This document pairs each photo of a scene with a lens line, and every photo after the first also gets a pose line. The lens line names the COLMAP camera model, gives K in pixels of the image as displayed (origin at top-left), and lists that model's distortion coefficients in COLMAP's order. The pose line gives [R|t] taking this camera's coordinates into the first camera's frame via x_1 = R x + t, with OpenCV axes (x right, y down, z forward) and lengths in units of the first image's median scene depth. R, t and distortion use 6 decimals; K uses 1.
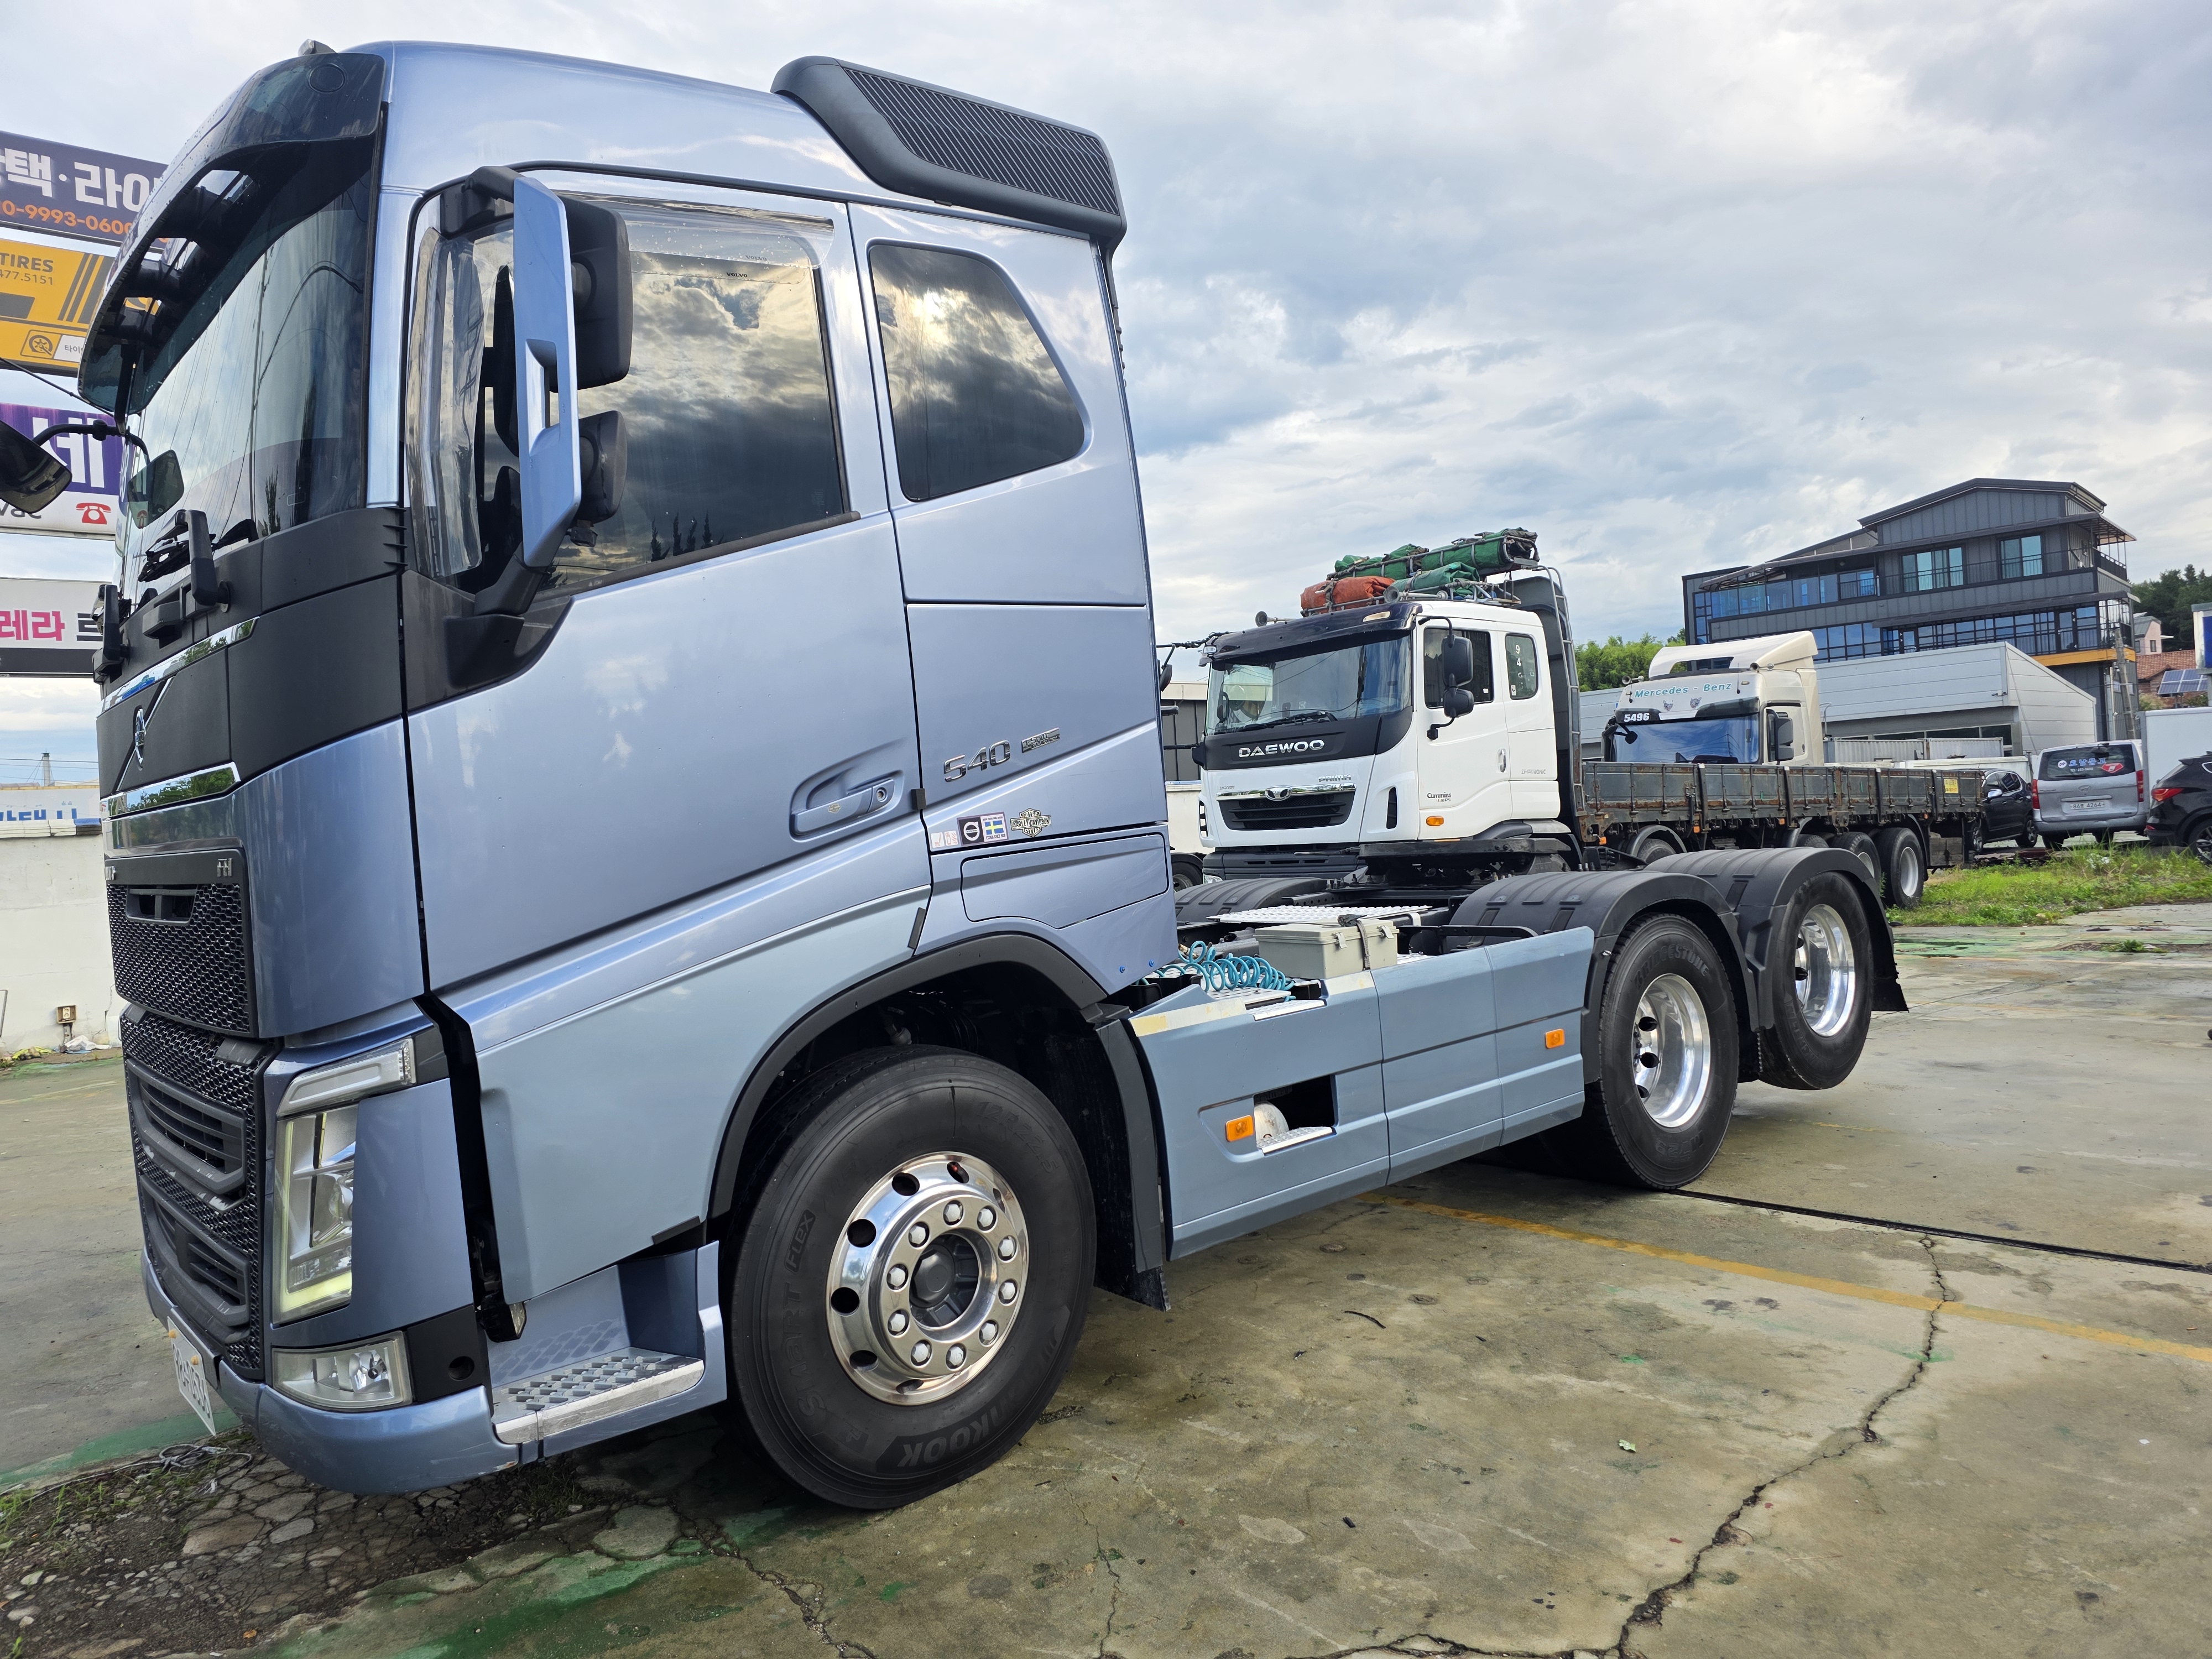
lens RADIAL K [[1463.6, 0, 1116.6], [0, 1463.6, 823.4], [0, 0, 1]] dist [0.056968, -0.056176]
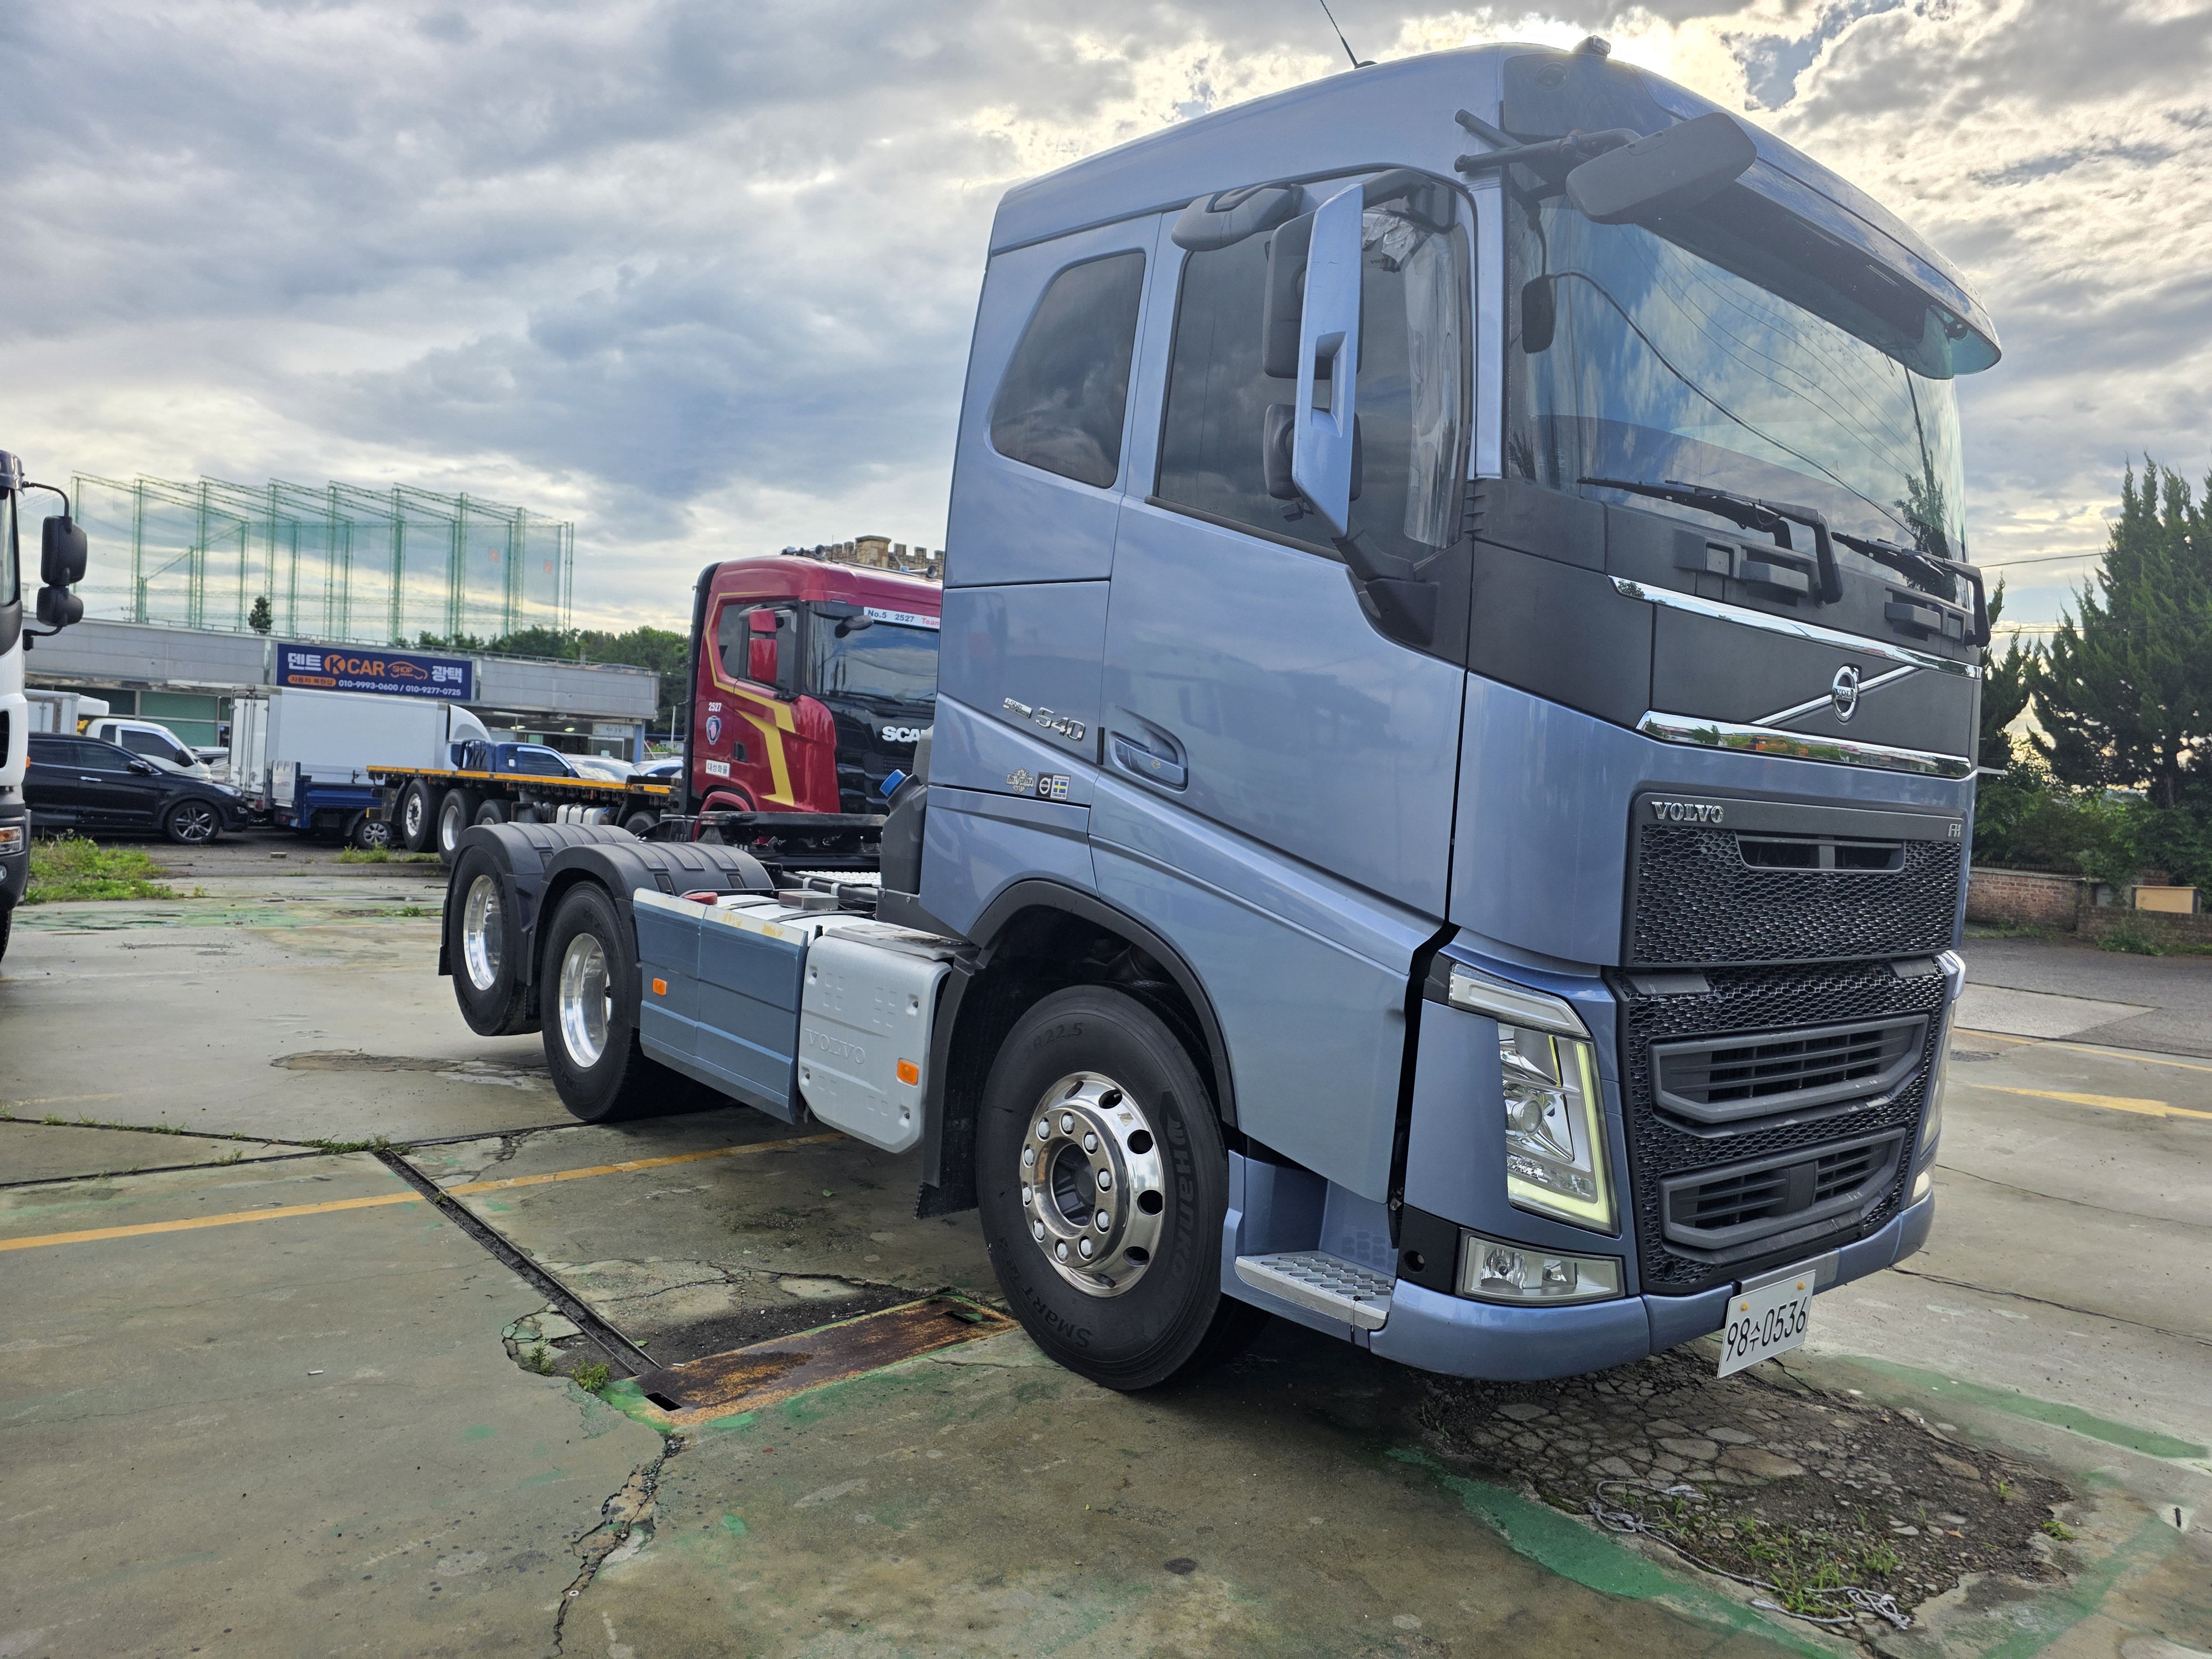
lens RADIAL K [[1480.7, 0, 1080.7], [0, 1480.7, 827.6], [0, 0, 1]] dist [0.003126, -0.005615]
pose [[0.038935, 0.035819, 0.998600, -1.713702], [-0.053330, 0.998007, -0.033719, 0.100943], [-0.997818, -0.051943, 0.040767, 1.494285]]
